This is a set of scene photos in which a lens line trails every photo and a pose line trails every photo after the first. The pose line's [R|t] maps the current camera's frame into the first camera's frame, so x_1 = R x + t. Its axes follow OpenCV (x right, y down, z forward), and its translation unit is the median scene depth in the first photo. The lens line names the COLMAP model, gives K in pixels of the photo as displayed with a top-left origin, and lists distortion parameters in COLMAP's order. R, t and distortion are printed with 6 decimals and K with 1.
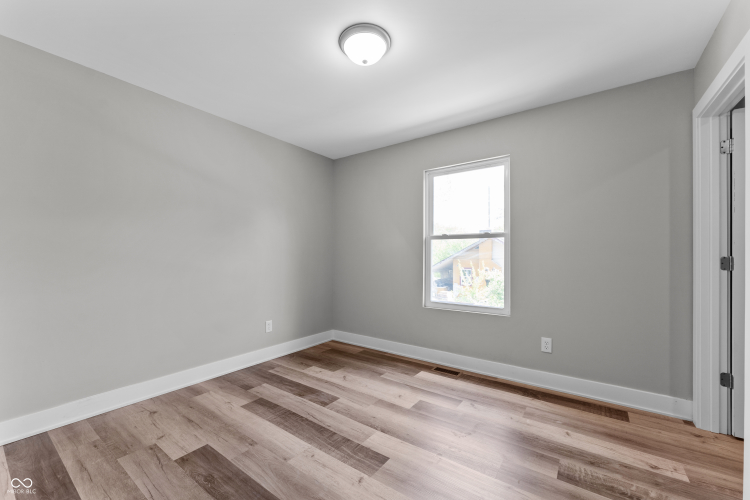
lens RADIAL K [[302.8, 0, 373.8], [0, 302.8, 256.9], [0, 0, 1]] dist [-0.000691, -0.000279]
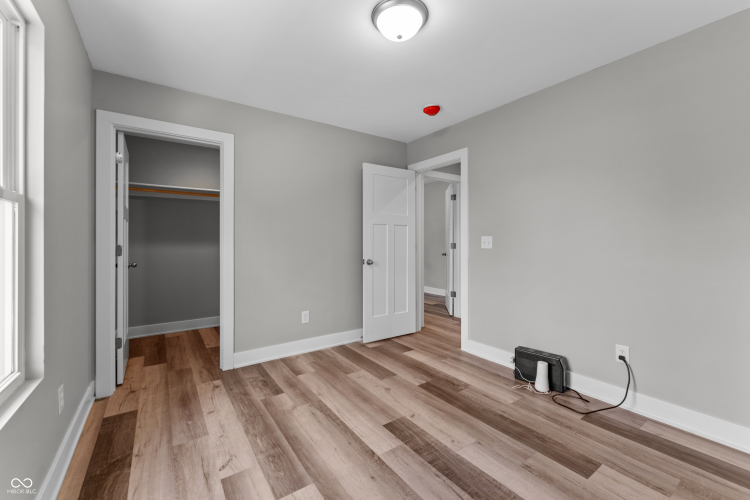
lens RADIAL K [[307.7, 0, 374.9], [0, 307.7, 242.5], [0, 0, 1]] dist [-0.001941, -0.000287]
pose [[-0.943429, -0.002484, 0.331564, -0.279846], [-0.001813, 0.999996, 0.002334, -0.019064], [-0.331569, 0.001600, -0.943430, 1.954624]]
